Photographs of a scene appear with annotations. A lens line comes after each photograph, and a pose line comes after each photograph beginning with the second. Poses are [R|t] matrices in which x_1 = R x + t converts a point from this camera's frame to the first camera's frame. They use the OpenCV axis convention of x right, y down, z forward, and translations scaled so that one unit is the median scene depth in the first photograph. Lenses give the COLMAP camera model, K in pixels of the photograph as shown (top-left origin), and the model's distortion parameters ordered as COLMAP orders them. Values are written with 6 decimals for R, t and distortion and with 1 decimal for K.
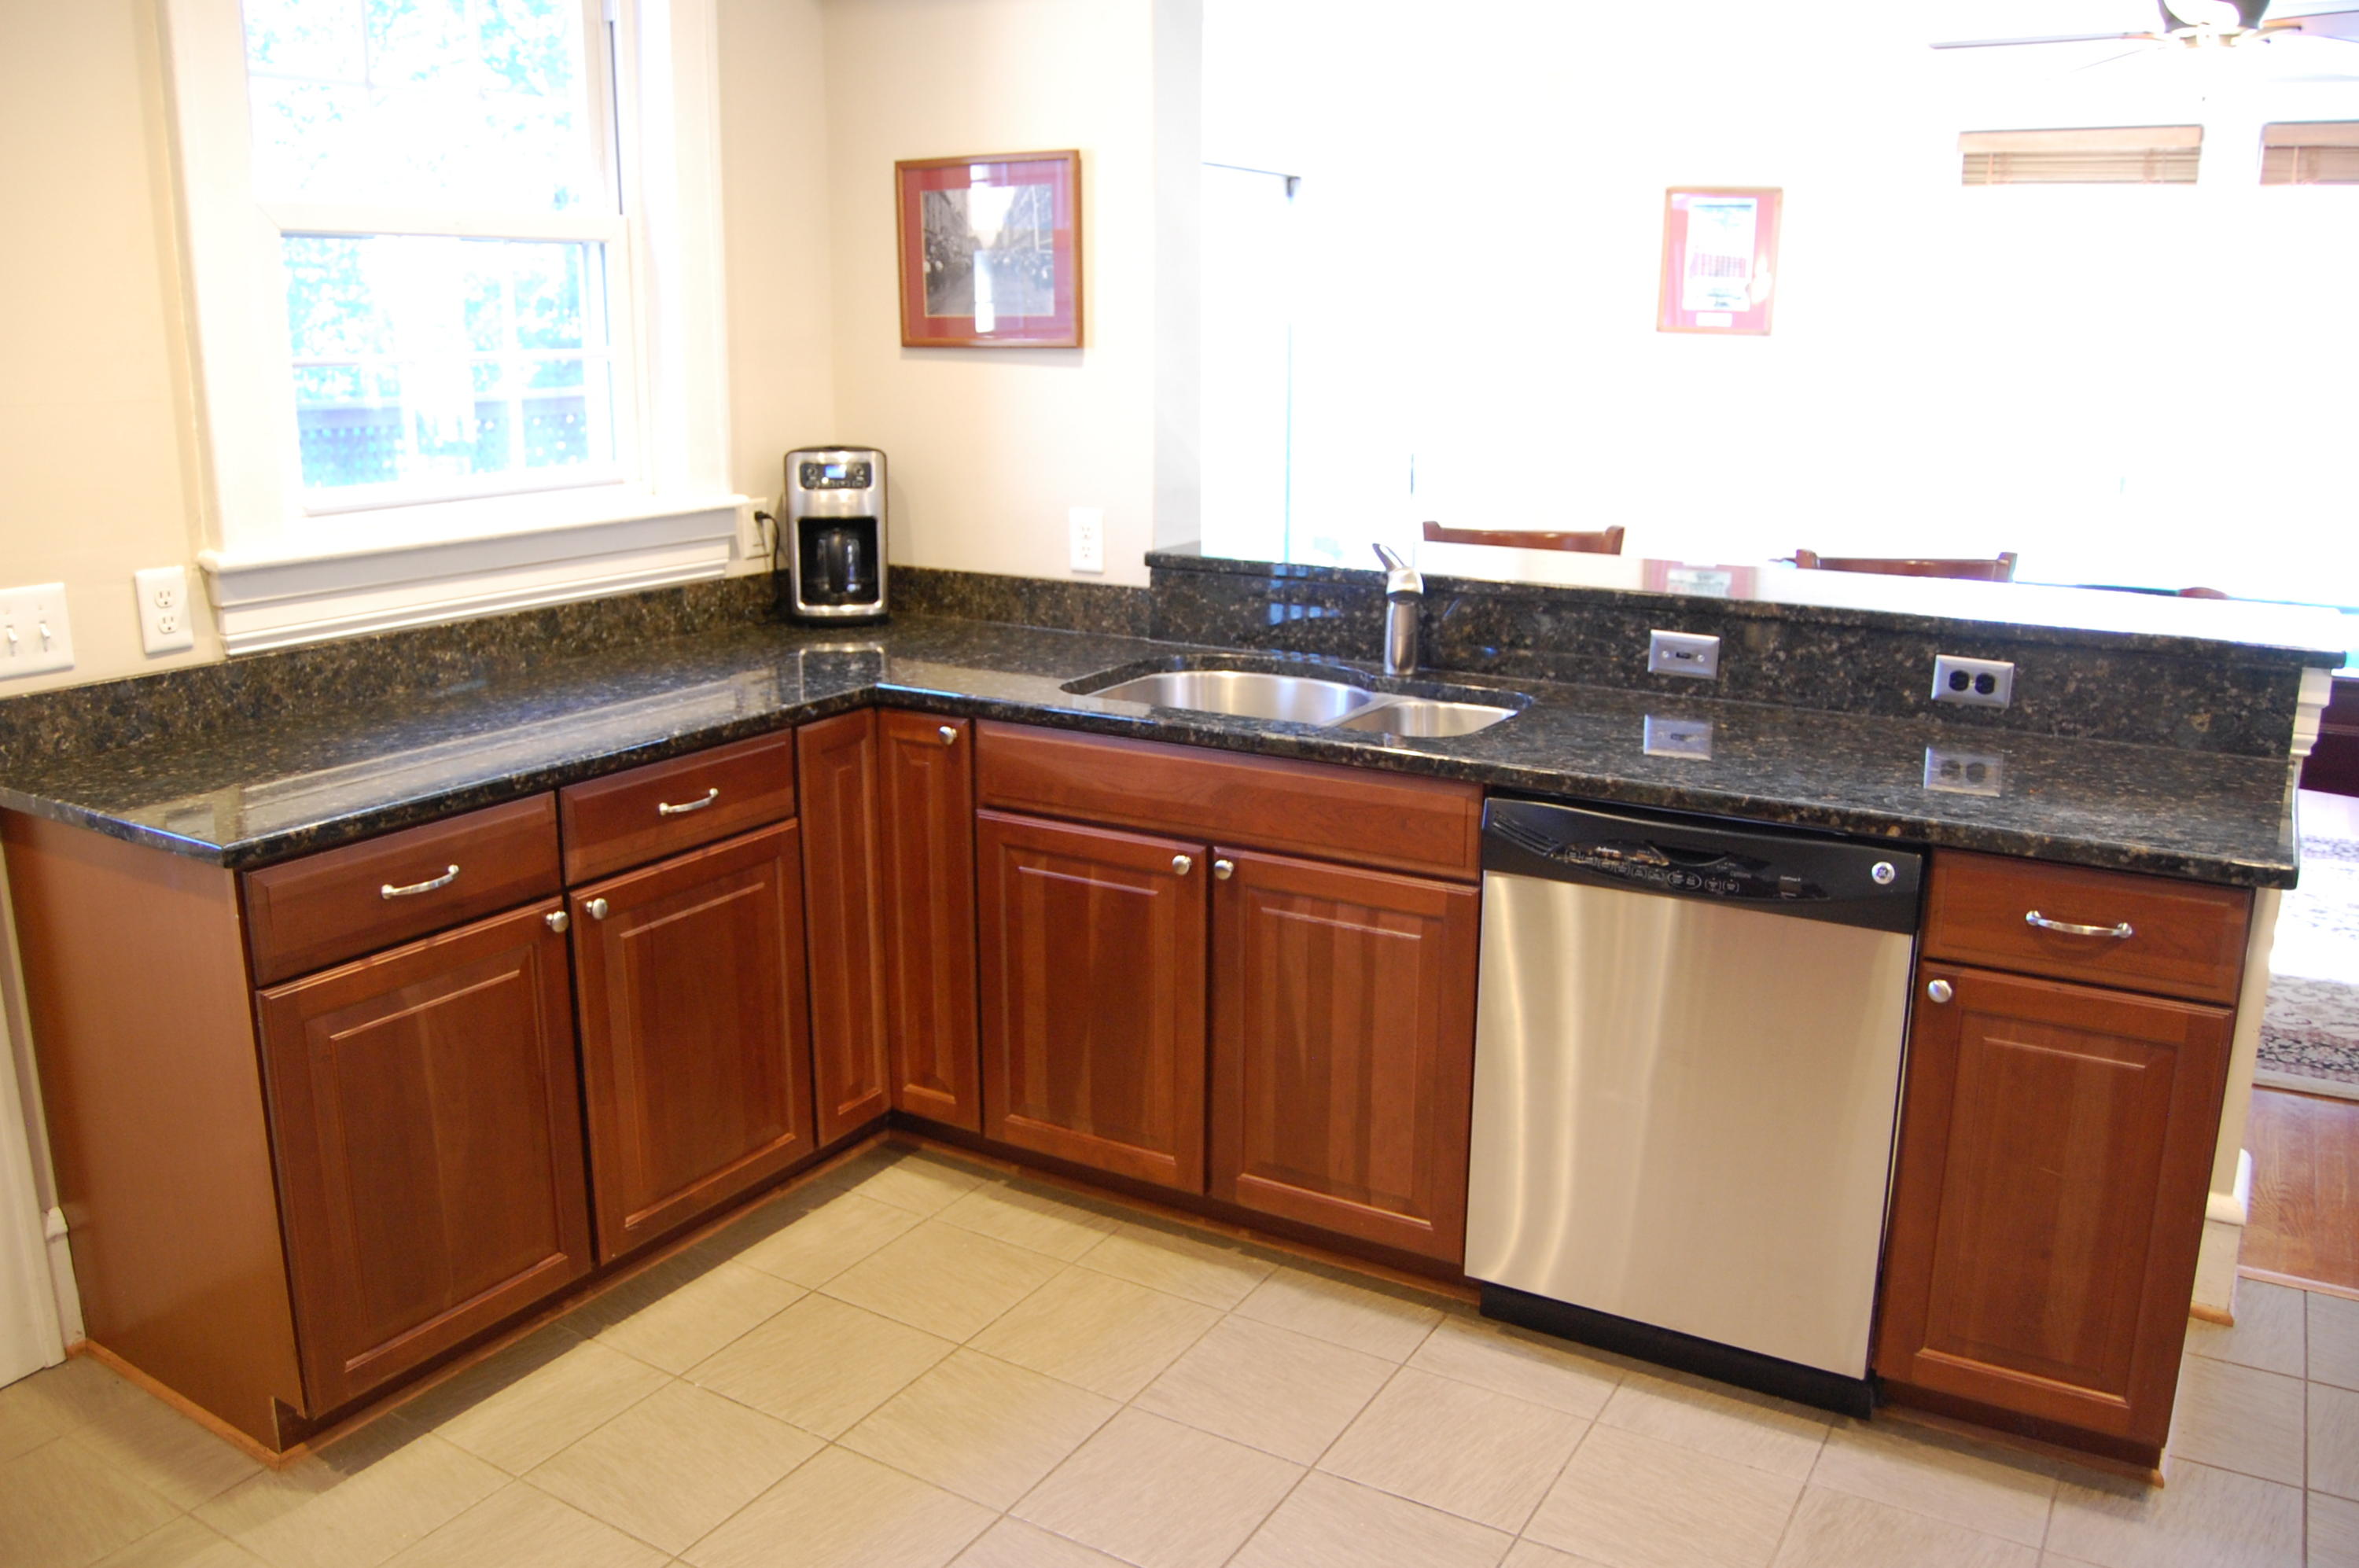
lens RADIAL K [[1847.1, 0, 1179.5], [0, 1847.1, 784.0], [0, 0, 1]] dist [-0.101019, 0.043134]
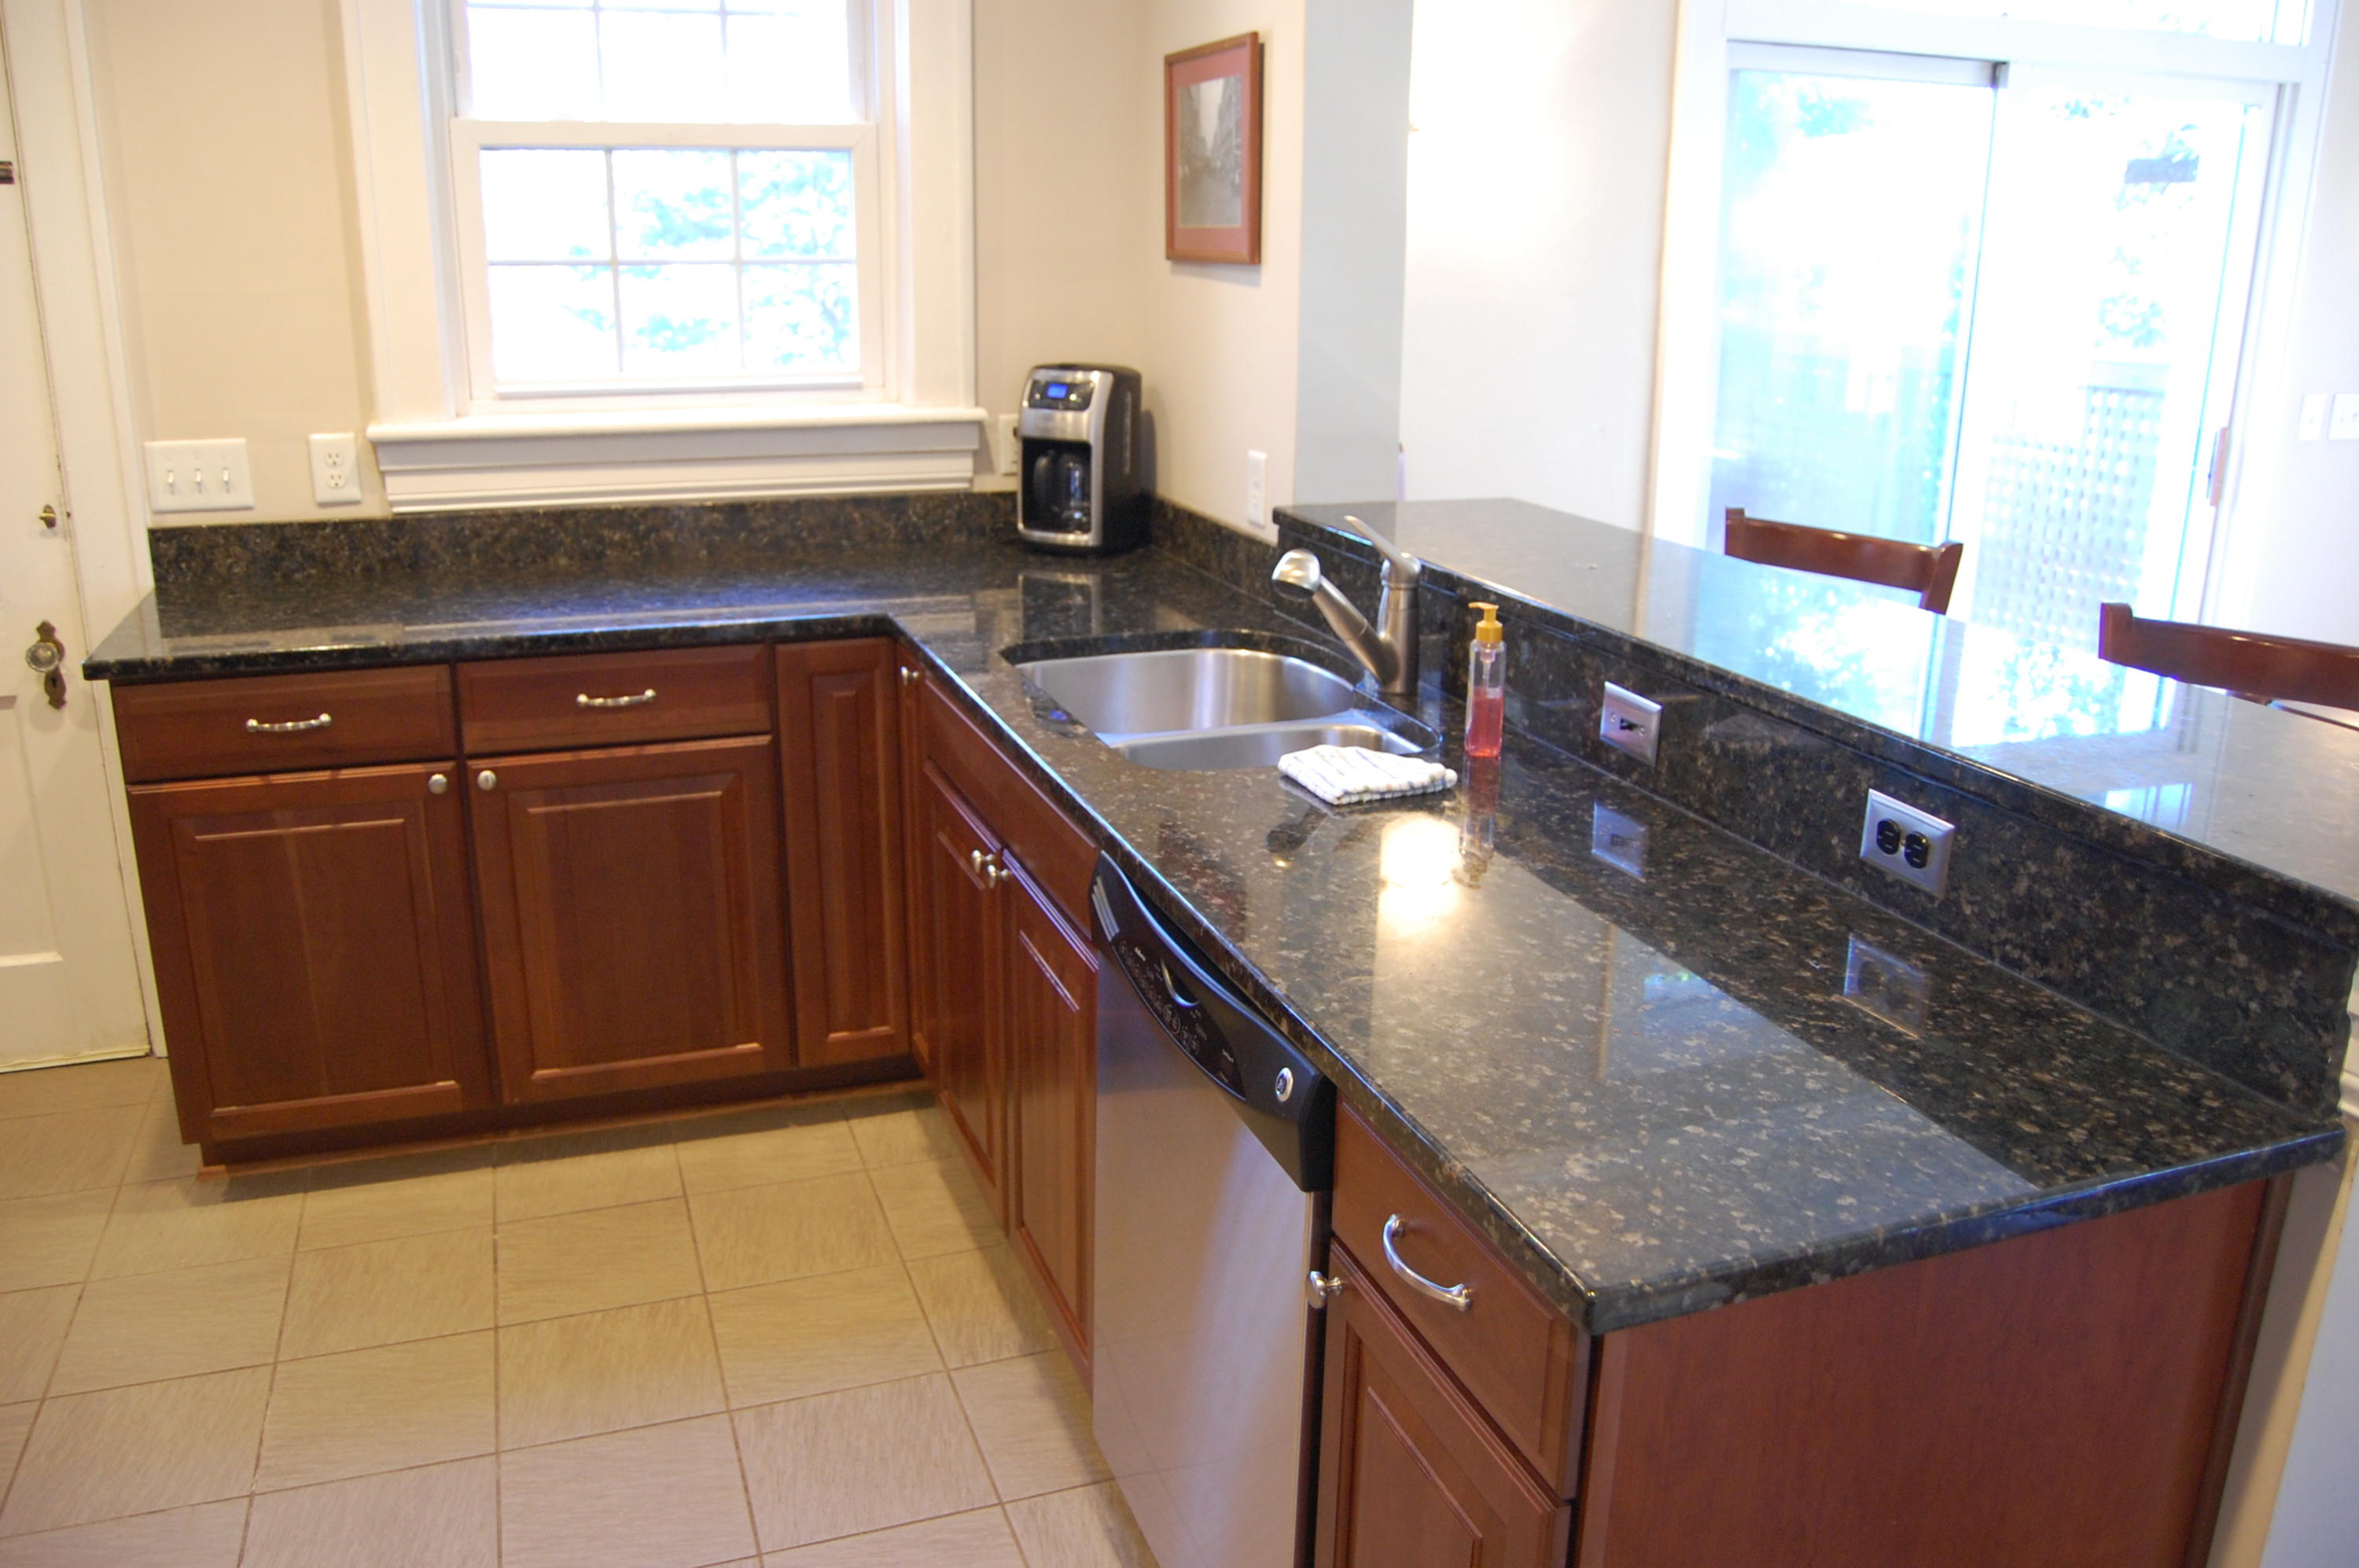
lens RADIAL K [[1847.1, 0, 1179.5], [0, 1847.1, 784.0], [0, 0, 1]] dist [-0.101019, 0.043134]
pose [[0.771373, 0.187994, -0.607982, 0.606383], [-0.163017, 0.981866, 0.096776, -0.093338], [0.615150, 0.024461, 0.788031, 0.378832]]
